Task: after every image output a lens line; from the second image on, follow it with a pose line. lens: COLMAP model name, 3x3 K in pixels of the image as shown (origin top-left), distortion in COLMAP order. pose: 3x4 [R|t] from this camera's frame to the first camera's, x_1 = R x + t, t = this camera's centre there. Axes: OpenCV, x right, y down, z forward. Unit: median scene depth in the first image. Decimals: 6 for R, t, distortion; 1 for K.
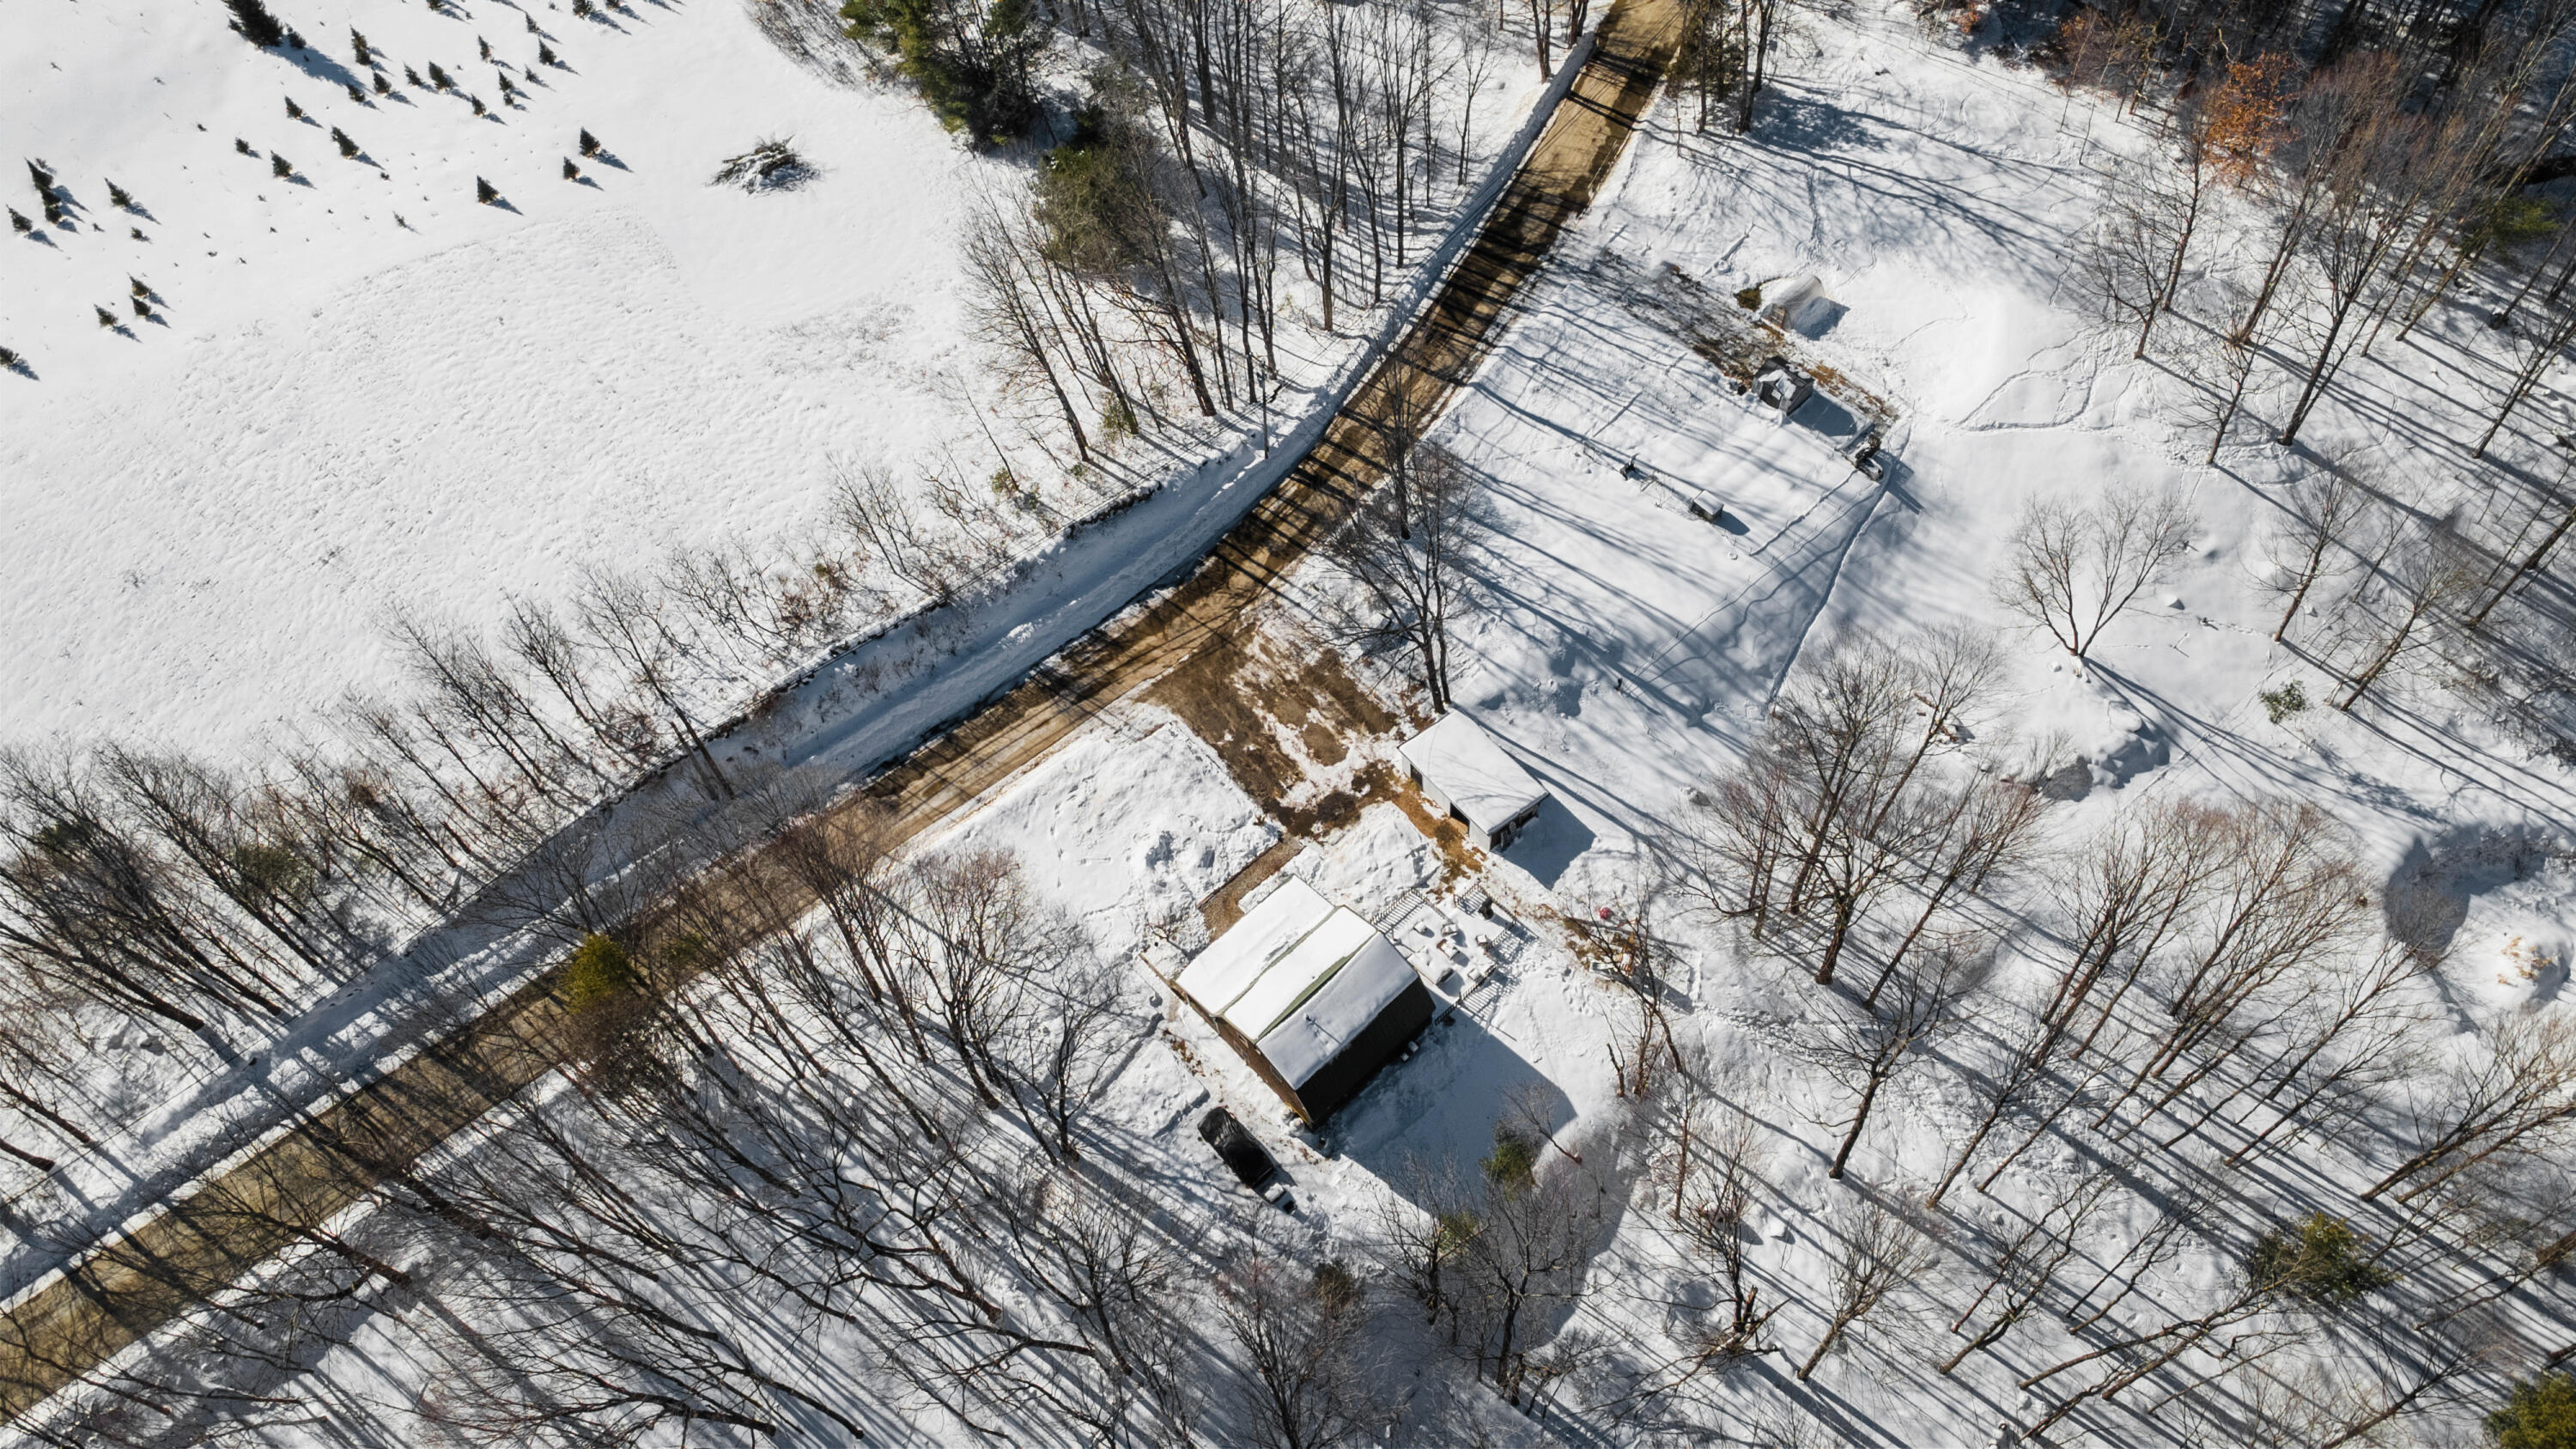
lens RADIAL K [[1842.4, 0, 1284.8], [0, 1842.4, 671.3], [0, 0, 1]] dist [0.005532, 0.054596]
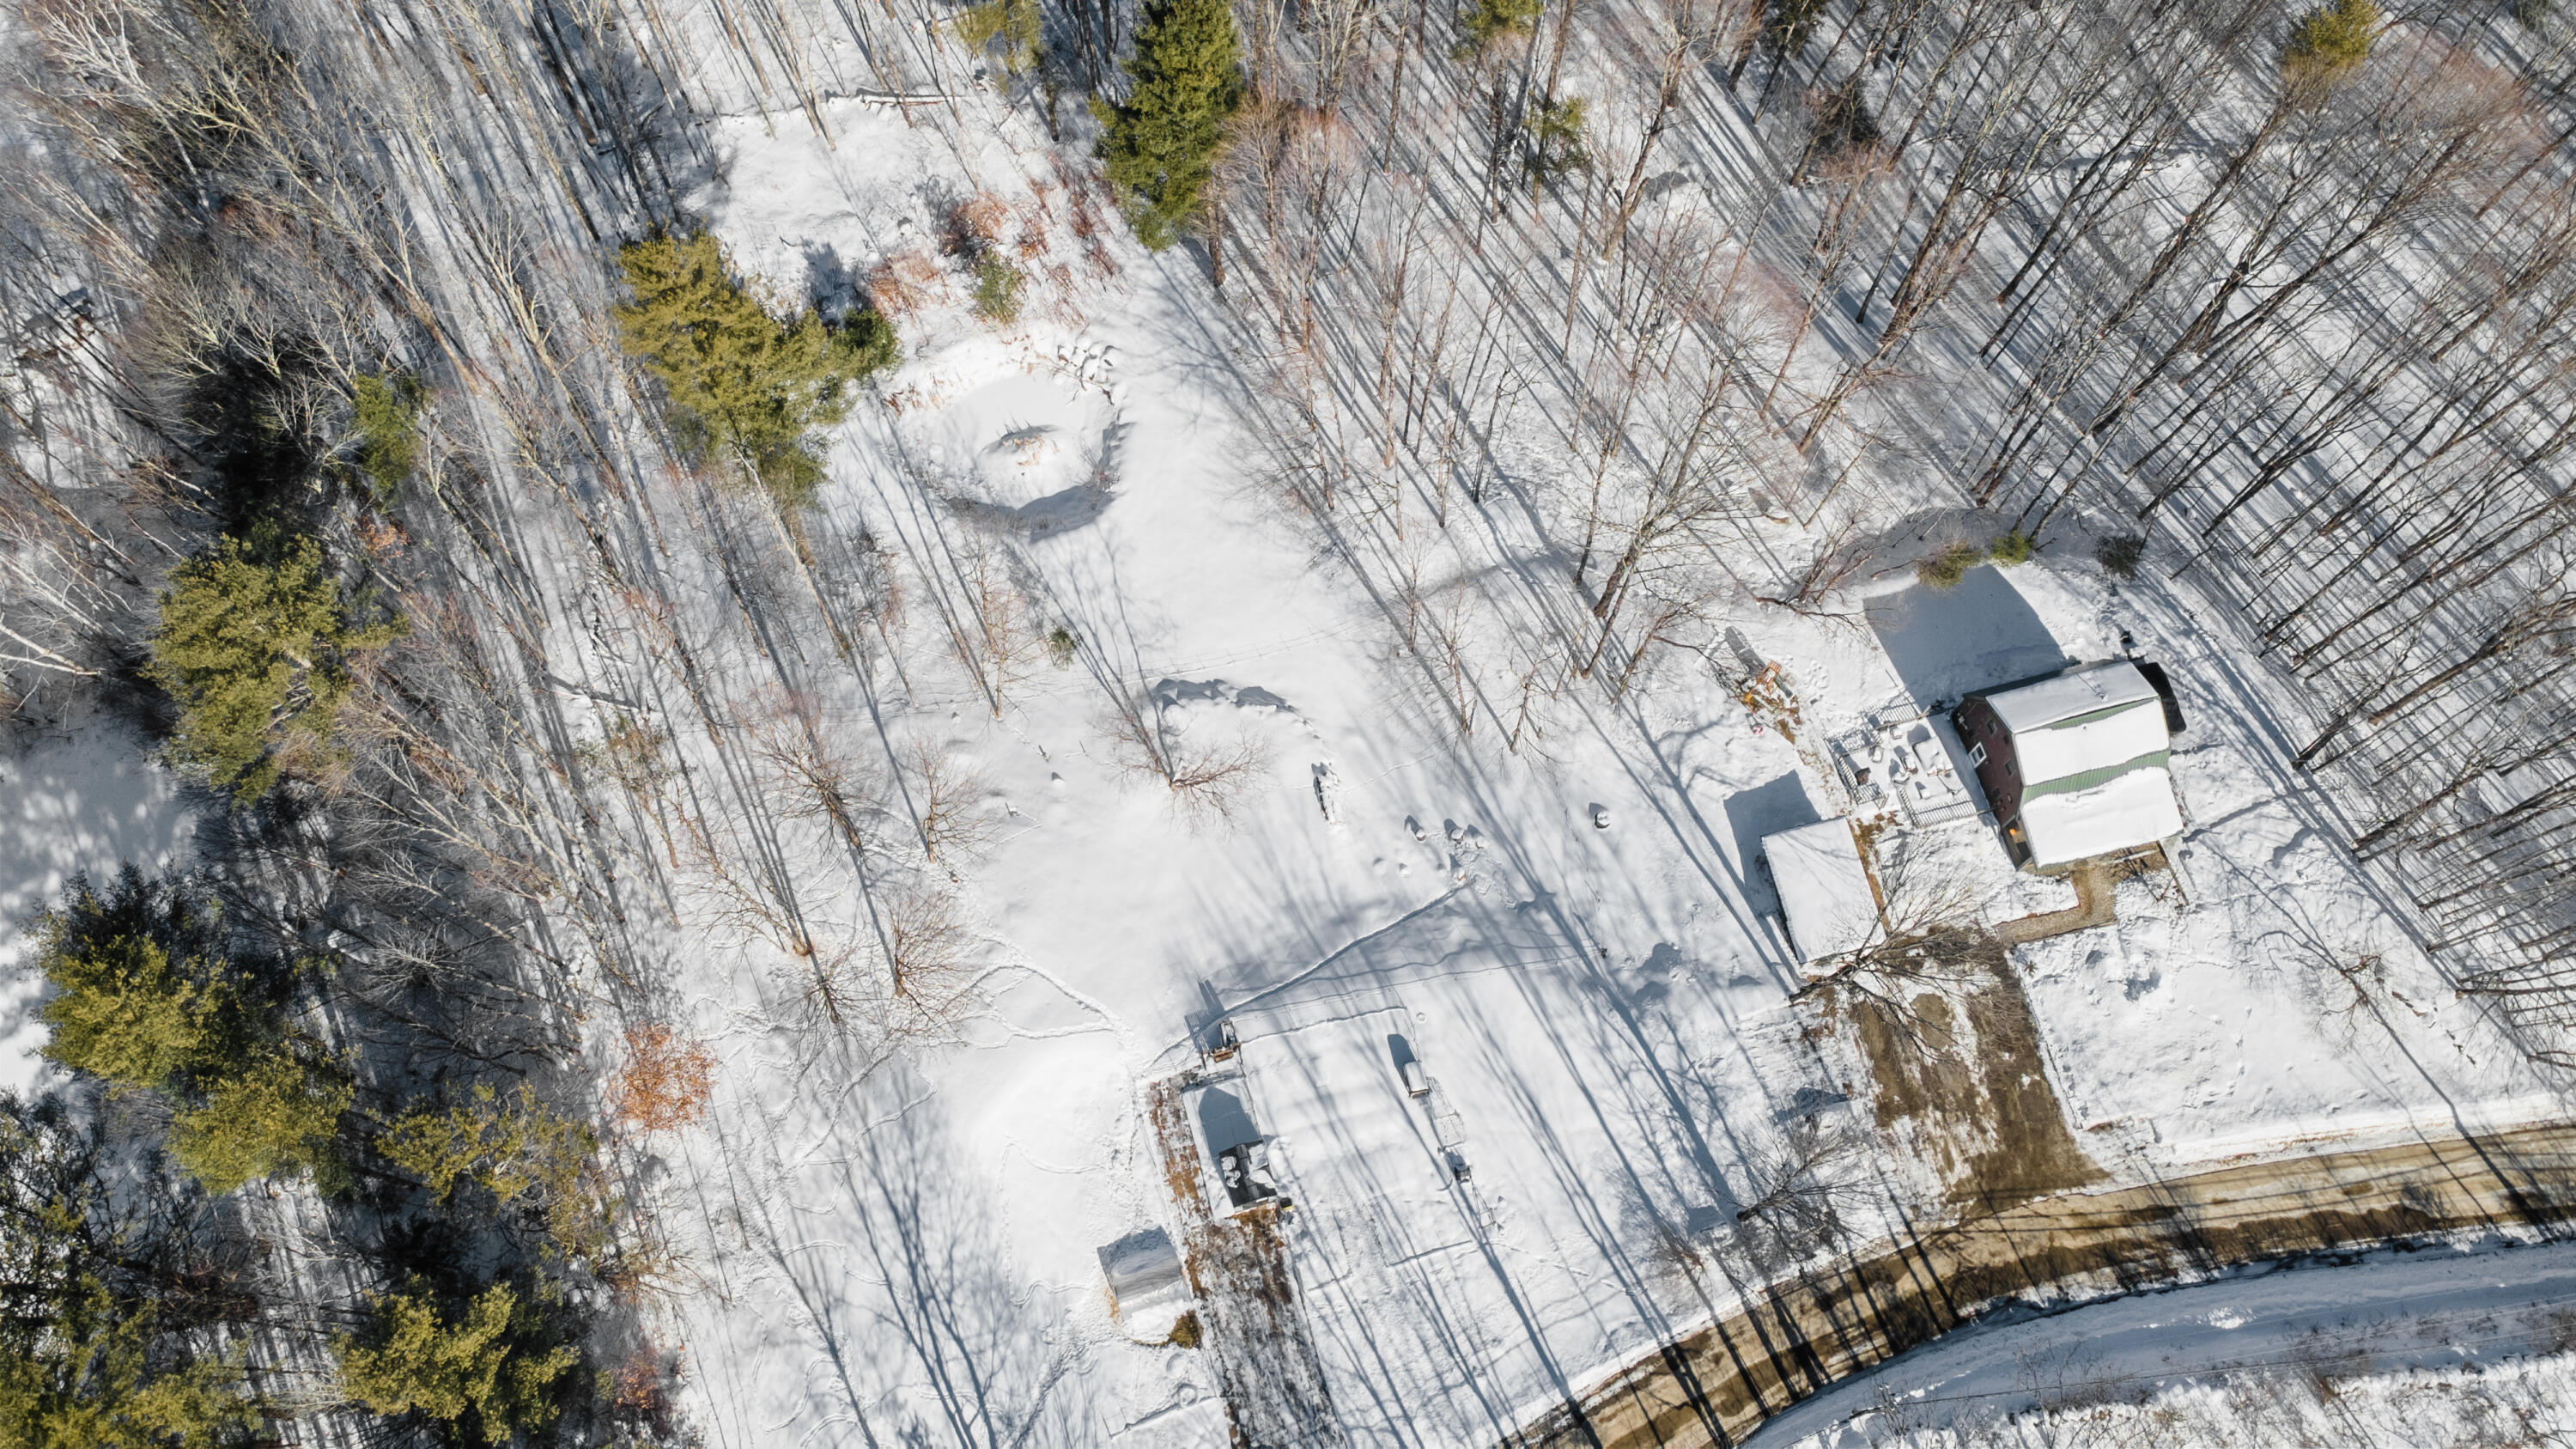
lens RADIAL K [[1842.4, 0, 1284.8], [0, 1842.4, 671.3], [0, 0, 1]] dist [0.005532, 0.054596]
pose [[-0.880266, -0.400495, 0.254430, 0.141467], [0.442502, -0.499408, 0.744838, -0.709750], [-0.171239, 0.768242, 0.616832, 0.317504]]
